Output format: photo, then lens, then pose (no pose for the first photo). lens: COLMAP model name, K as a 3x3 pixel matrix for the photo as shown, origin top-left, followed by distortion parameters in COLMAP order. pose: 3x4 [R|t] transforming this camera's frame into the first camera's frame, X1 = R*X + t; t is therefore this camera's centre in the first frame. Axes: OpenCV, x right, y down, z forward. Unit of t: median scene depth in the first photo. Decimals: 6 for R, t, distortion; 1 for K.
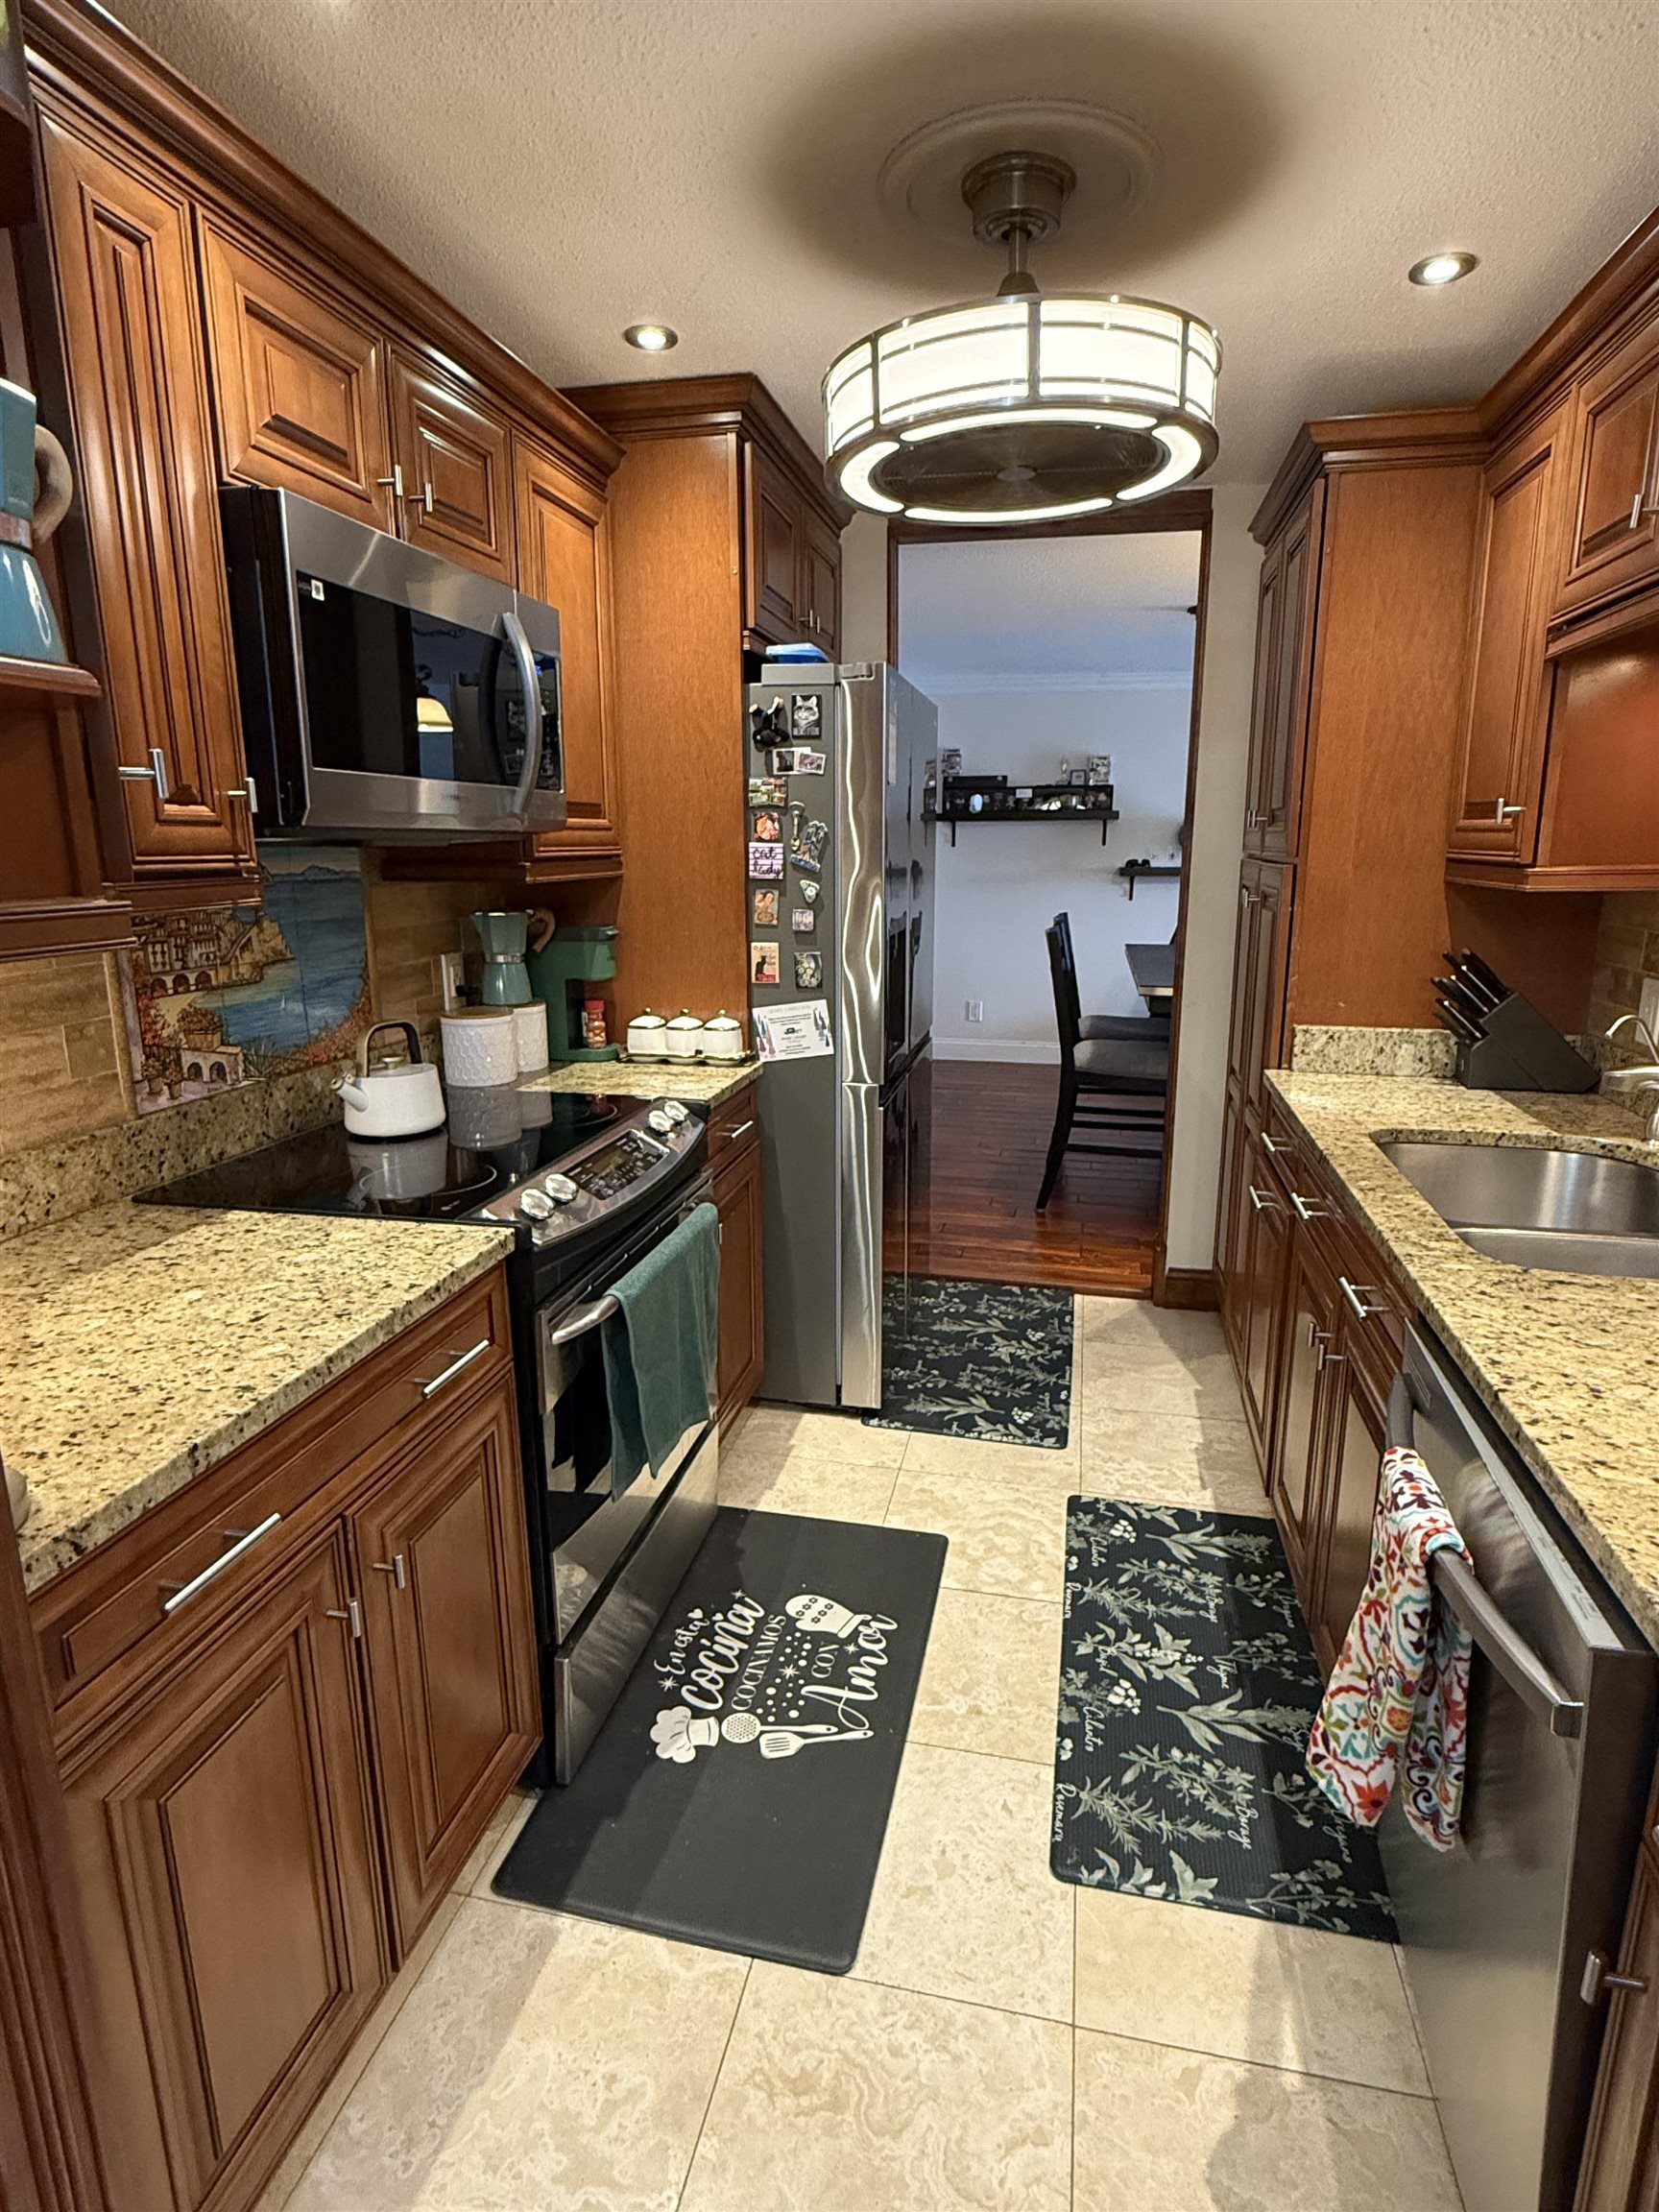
lens RADIAL K [[1162.2, 0, 832.7], [0, 1162.2, 1106.2], [0, 0, 1]] dist [0.003862, 0.000838]
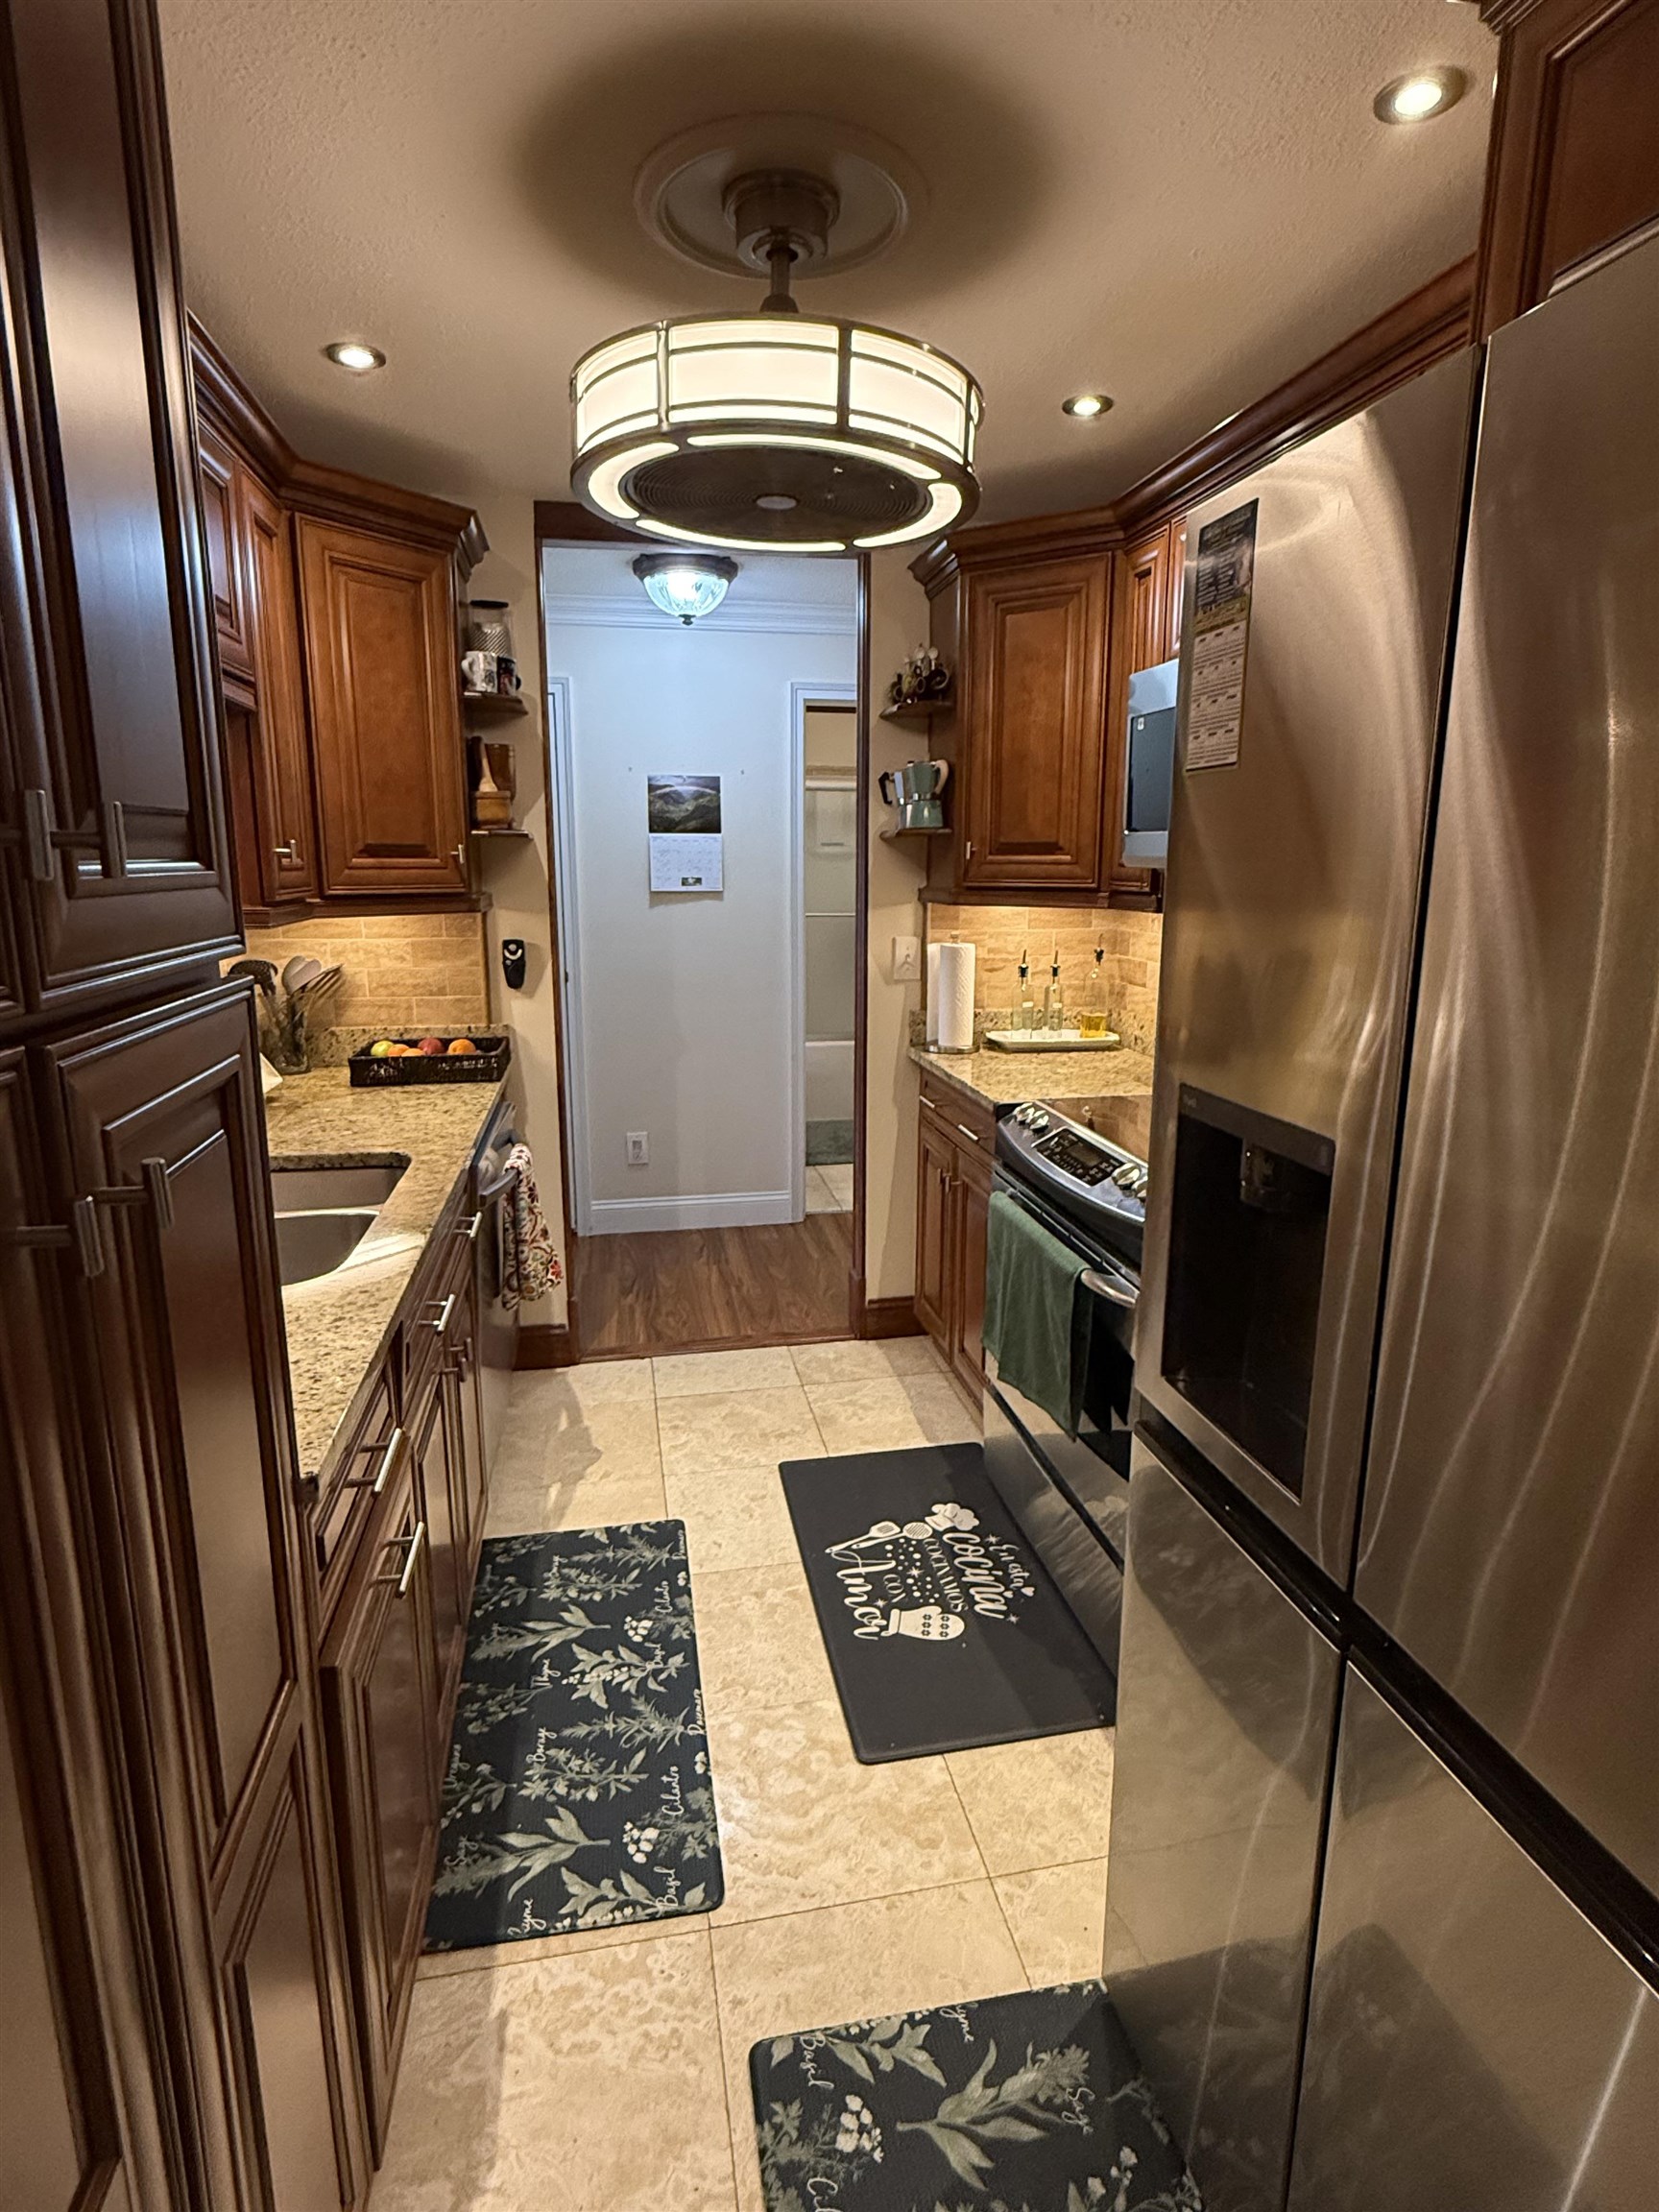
lens RADIAL K [[1162.2, 0, 830.7], [0, 1162.2, 1103.8], [0, 0, 1]] dist [0.003862, 0.000838]
pose [[-0.919580, 0.082618, -0.384119, 0.447735], [-0.087785, 0.909726, 0.405823, -0.414292], [0.382972, 0.406907, -0.829313, 1.714724]]
